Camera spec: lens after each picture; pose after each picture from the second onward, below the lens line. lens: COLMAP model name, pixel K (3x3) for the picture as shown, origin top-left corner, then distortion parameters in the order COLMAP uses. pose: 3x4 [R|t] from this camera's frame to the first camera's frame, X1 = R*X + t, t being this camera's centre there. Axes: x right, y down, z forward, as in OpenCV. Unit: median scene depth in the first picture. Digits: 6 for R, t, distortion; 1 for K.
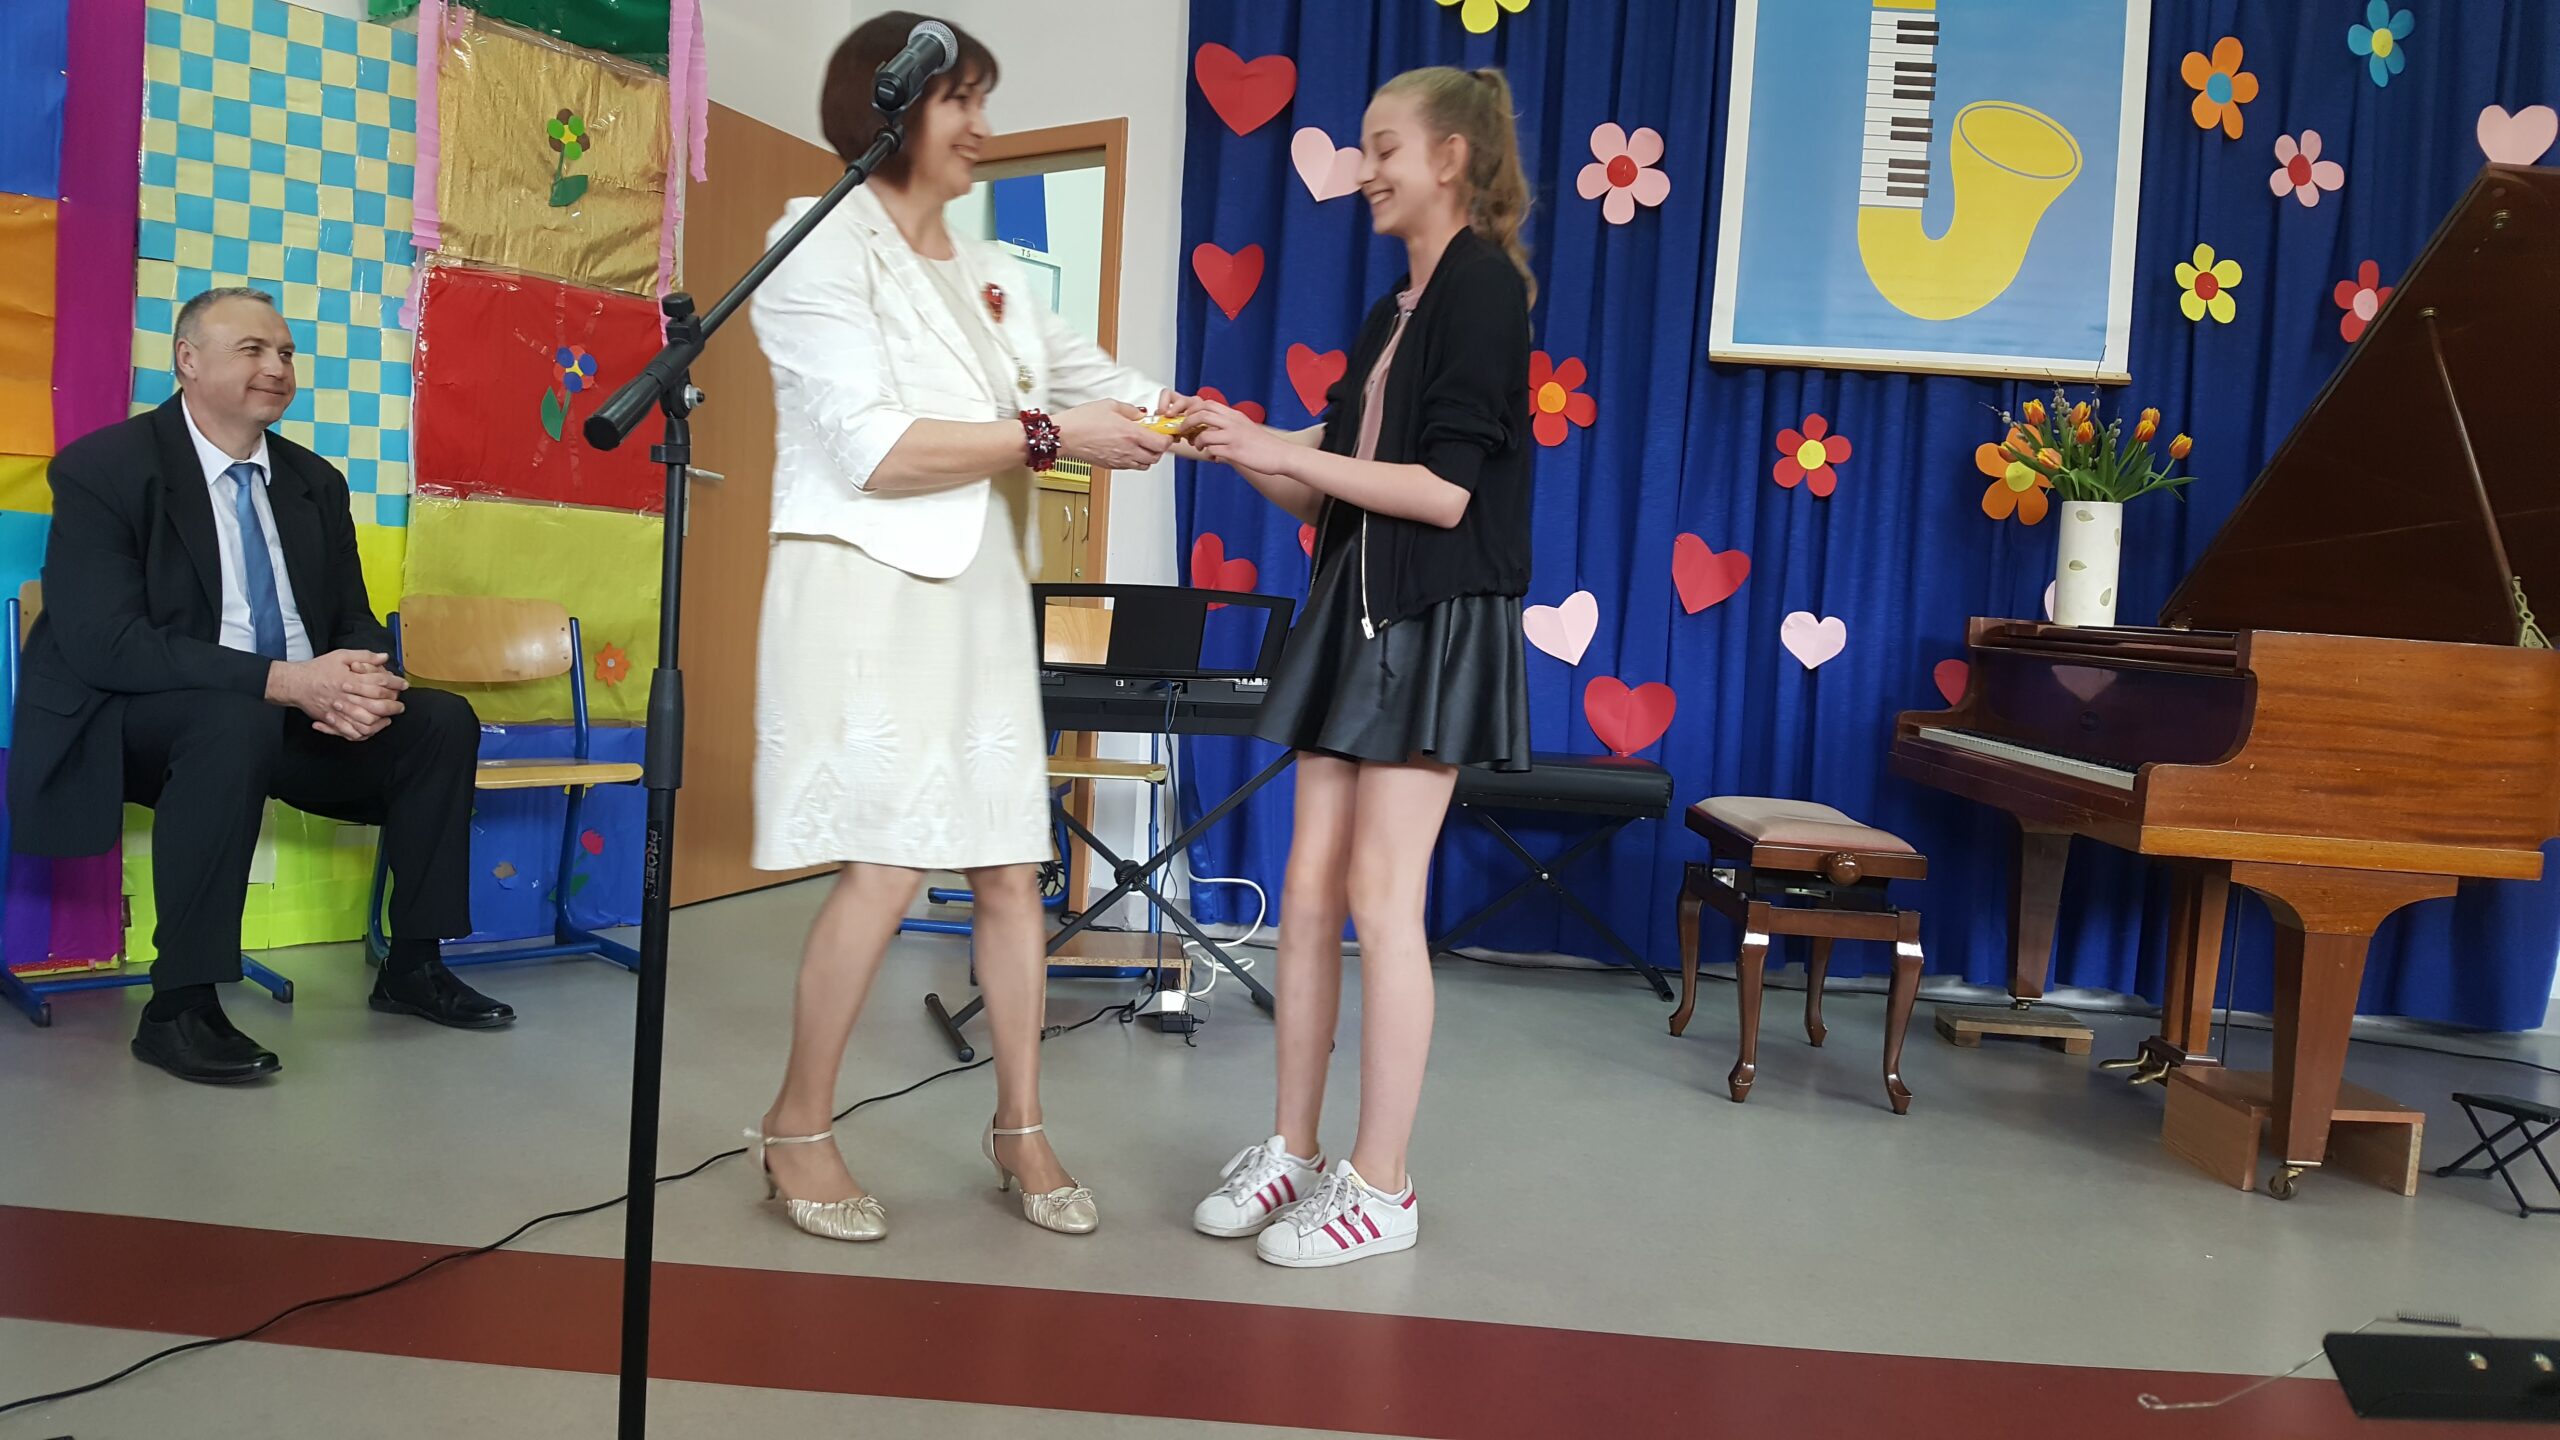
lens RADIAL K [[1919.4, 0, 1237.5], [0, 1919.4, 734.7], [0, 0, 1]] dist [0.109559, -0.254684]
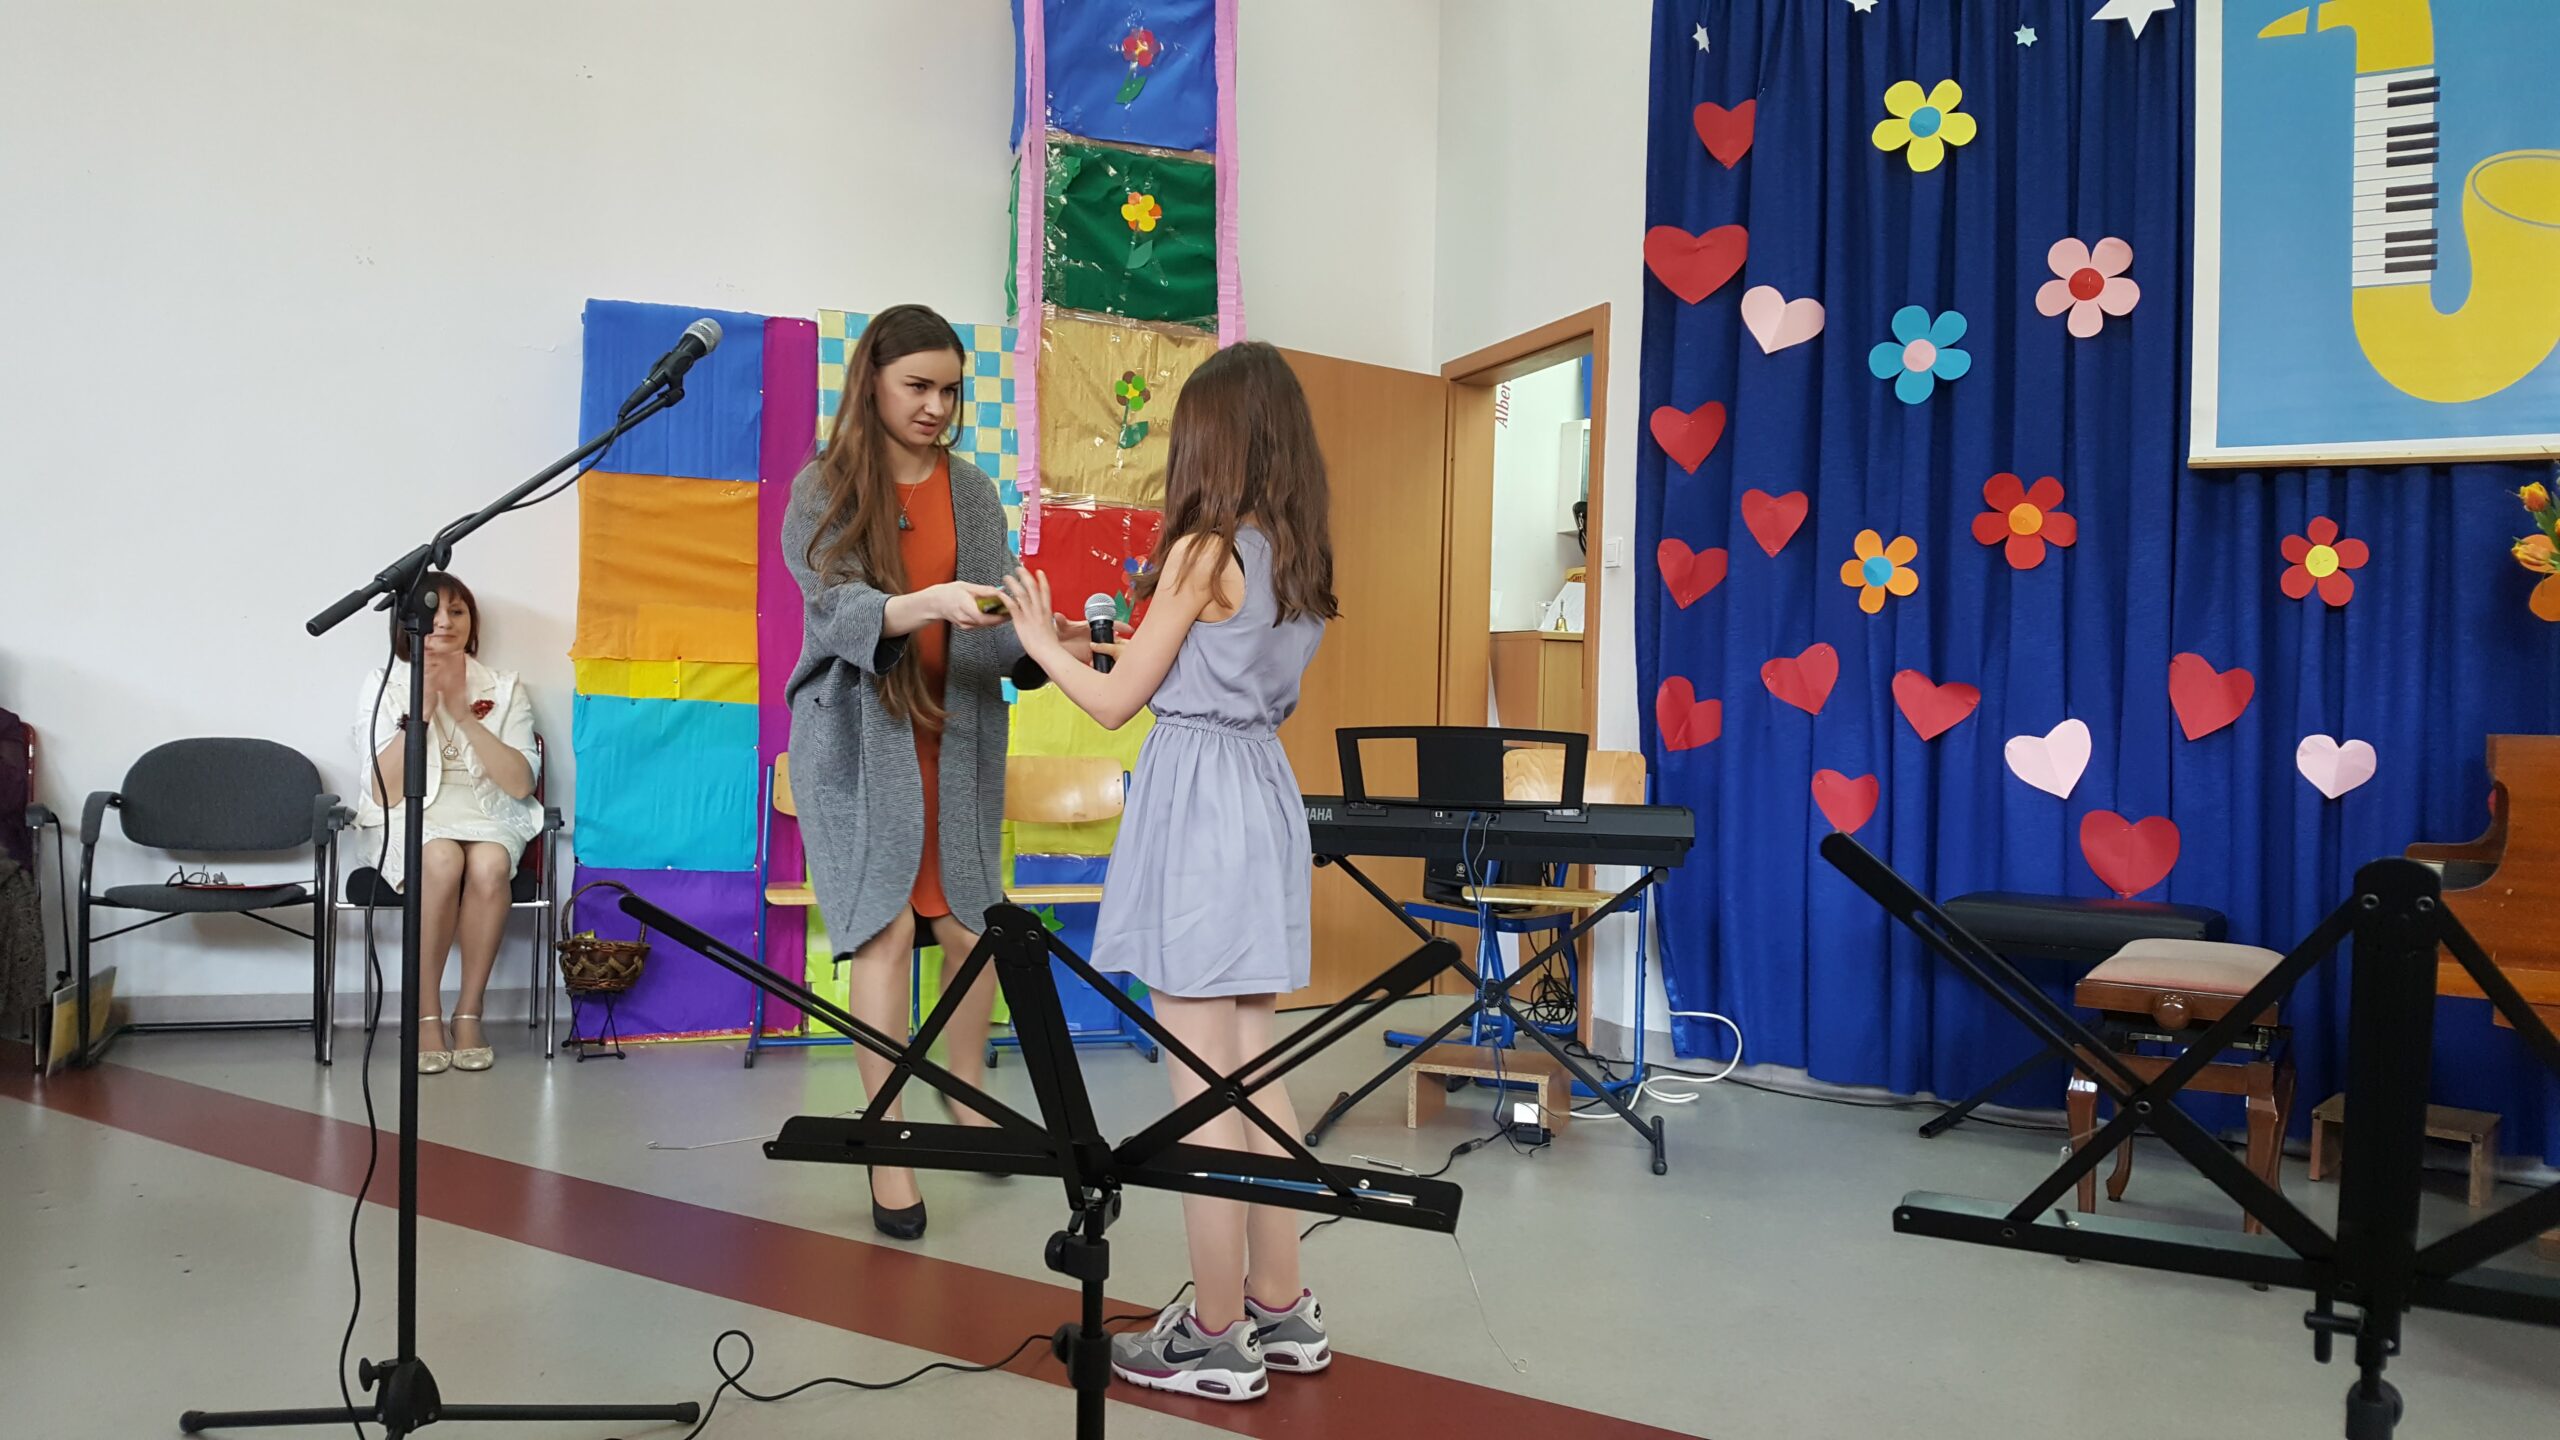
lens RADIAL K [[1919.4, 0, 1221.4], [0, 1919.4, 726.5], [0, 0, 1]] dist [0.109559, -0.254684]
pose [[0.861481, -0.035979, -0.506514, 0.310196], [-0.012089, 0.995751, -0.091292, 0.020998], [0.507647, 0.084769, 0.857385, -0.023213]]
